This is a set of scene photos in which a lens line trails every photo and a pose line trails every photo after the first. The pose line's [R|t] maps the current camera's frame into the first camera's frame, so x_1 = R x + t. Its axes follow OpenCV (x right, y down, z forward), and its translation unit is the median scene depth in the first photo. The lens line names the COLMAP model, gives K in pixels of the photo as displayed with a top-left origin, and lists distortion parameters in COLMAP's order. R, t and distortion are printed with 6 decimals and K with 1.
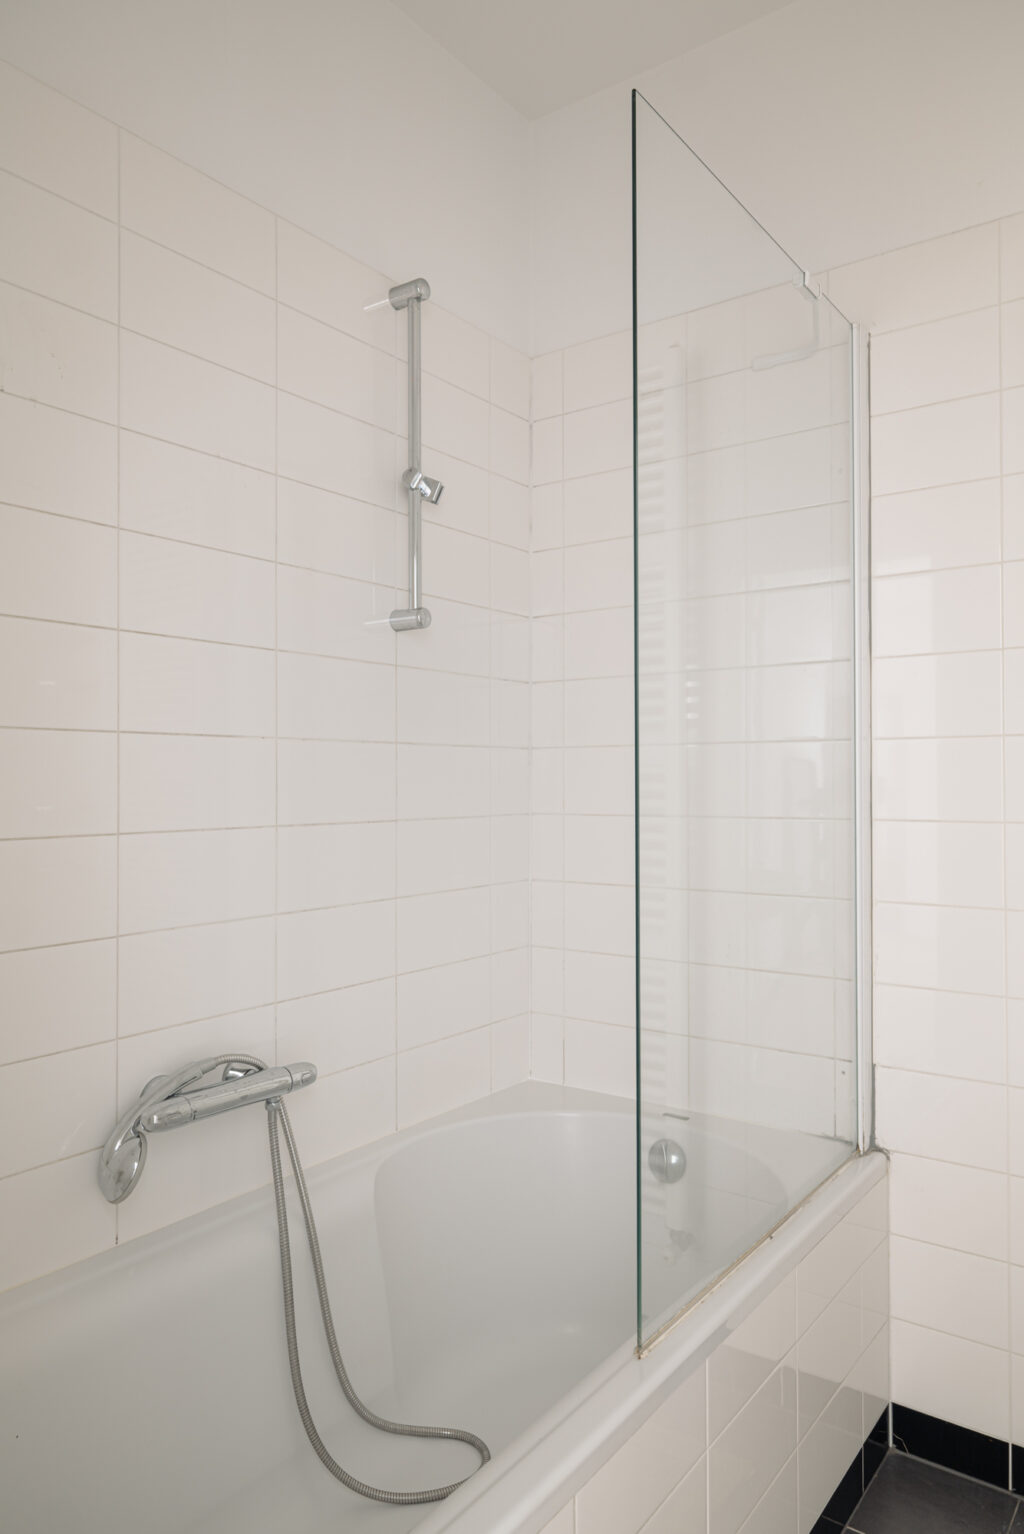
lens RADIAL K [[1038.3, 0, 505.9], [0, 1038.3, 760.3], [0, 0, 1]] dist [0.005115, -0.000467]
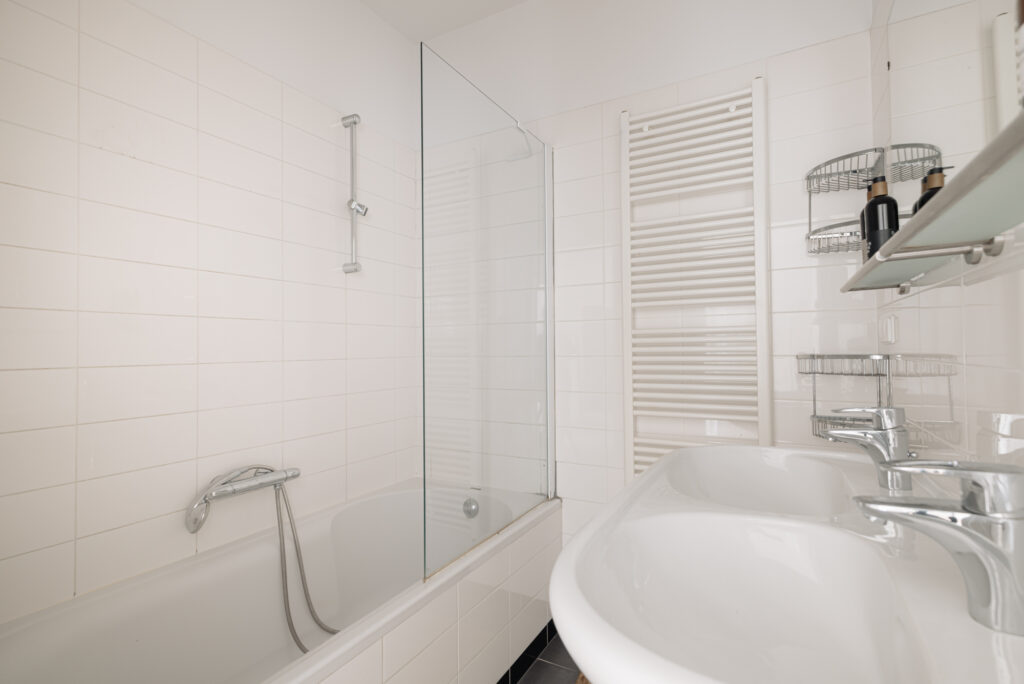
lens RADIAL K [[501.7, 0, 535.5], [0, 501.7, 338.1], [0, 0, 1]] dist [0.006133, -0.001086]
pose [[0.992026, -0.003221, 0.125991, 0.167617], [0.003805, 0.999983, -0.004389, 0.020977], [-0.125975, 0.004834, 0.992022, -0.112618]]
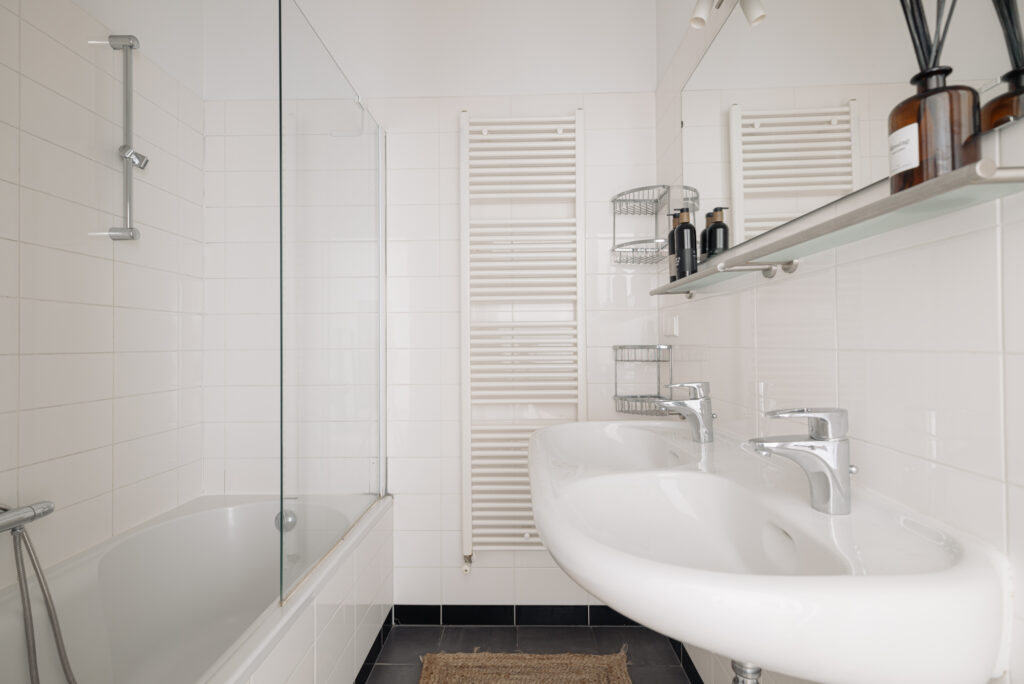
lens RADIAL K [[501.7, 0, 516.5], [0, 501.7, 340.9], [0, 0, 1]] dist [0.006133, -0.001086]
pose [[0.813846, 0.002394, 0.581076, -0.050441], [-0.003725, 0.999992, 0.001098, 0.037821], [-0.581069, -0.003059, 0.813849, -0.048114]]
